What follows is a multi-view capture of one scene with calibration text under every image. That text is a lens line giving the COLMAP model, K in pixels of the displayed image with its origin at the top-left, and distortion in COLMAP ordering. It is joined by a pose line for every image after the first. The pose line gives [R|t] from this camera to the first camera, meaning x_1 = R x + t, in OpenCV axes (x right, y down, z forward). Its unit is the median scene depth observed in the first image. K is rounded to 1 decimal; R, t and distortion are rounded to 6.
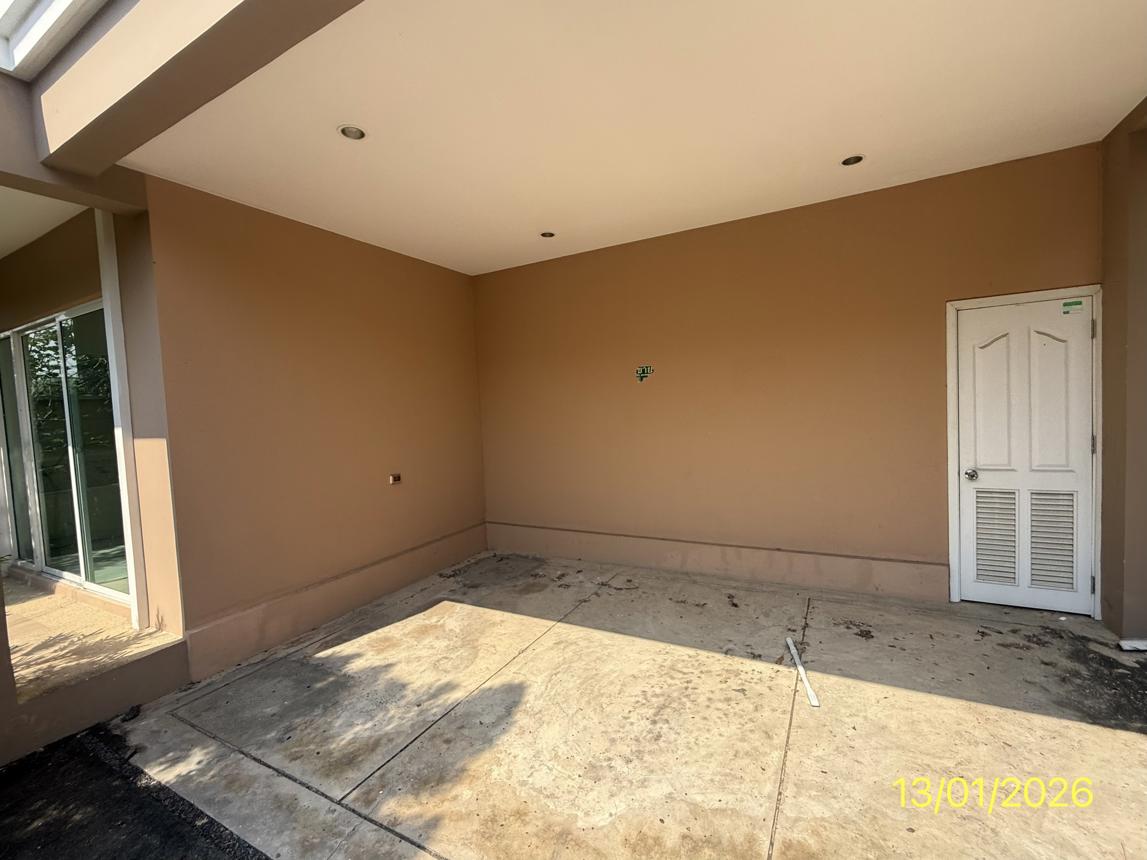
lens RADIAL K [[472.5, 0, 573.5], [0, 472.5, 430.0], [0, 0, 1]] dist [-0.001281, -0.000222]
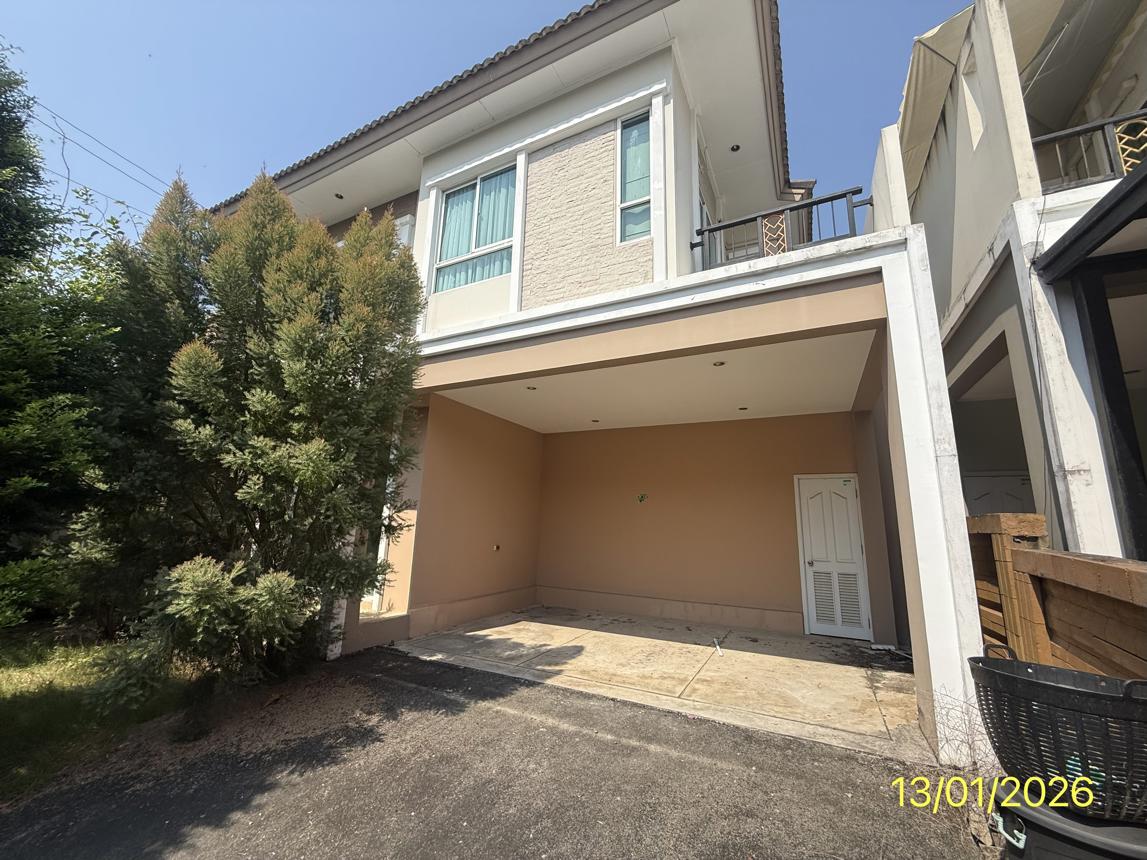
lens RADIAL K [[472.5, 0, 573.5], [0, 472.5, 430.0], [0, 0, 1]] dist [-0.001281, -0.000222]
pose [[0.996054, 0.084805, 0.026154, -0.250823], [-0.075203, 0.963041, -0.258644, 0.158993], [-0.047122, 0.255657, 0.965618, -1.081171]]
